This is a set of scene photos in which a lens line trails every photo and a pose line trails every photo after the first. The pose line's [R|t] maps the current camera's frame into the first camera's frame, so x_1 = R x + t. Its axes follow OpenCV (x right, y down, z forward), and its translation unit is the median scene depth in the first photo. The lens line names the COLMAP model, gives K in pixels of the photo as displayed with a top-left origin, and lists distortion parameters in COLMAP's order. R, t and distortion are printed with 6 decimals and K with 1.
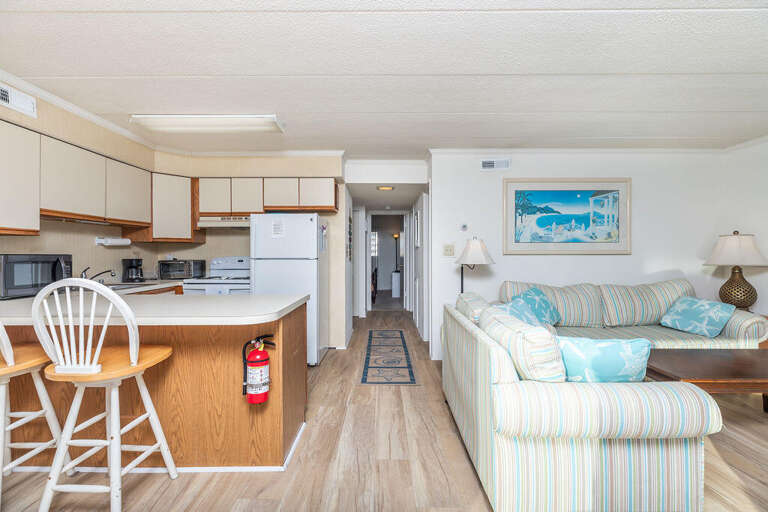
lens RADIAL K [[350.8, 0, 382.5], [0, 350.8, 257.1], [0, 0, 1]] dist [0.000152, 0.000070]
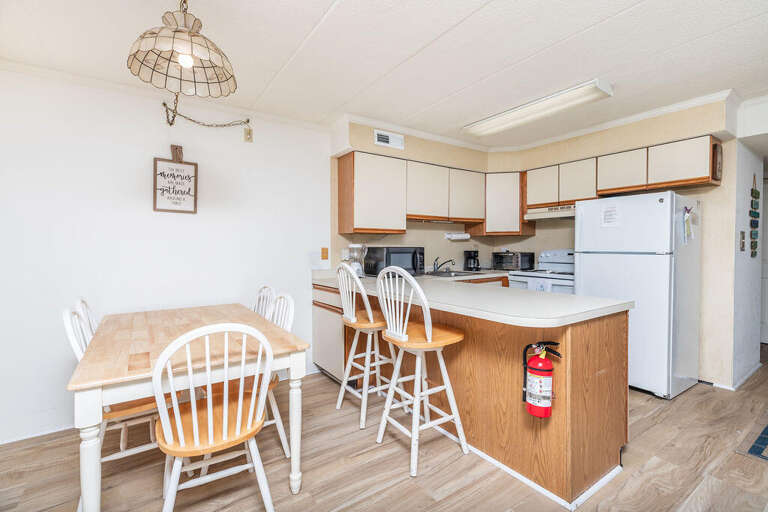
lens RADIAL K [[346.4, 0, 375.5], [0, 346.4, 253.7], [0, 0, 1]] dist [0.000731, 0.000548]
pose [[0.559403, 0.018216, -0.828695, 0.066390], [-0.006773, 0.999826, 0.017406, -0.002811], [0.828868, -0.004124, 0.559429, 0.087528]]
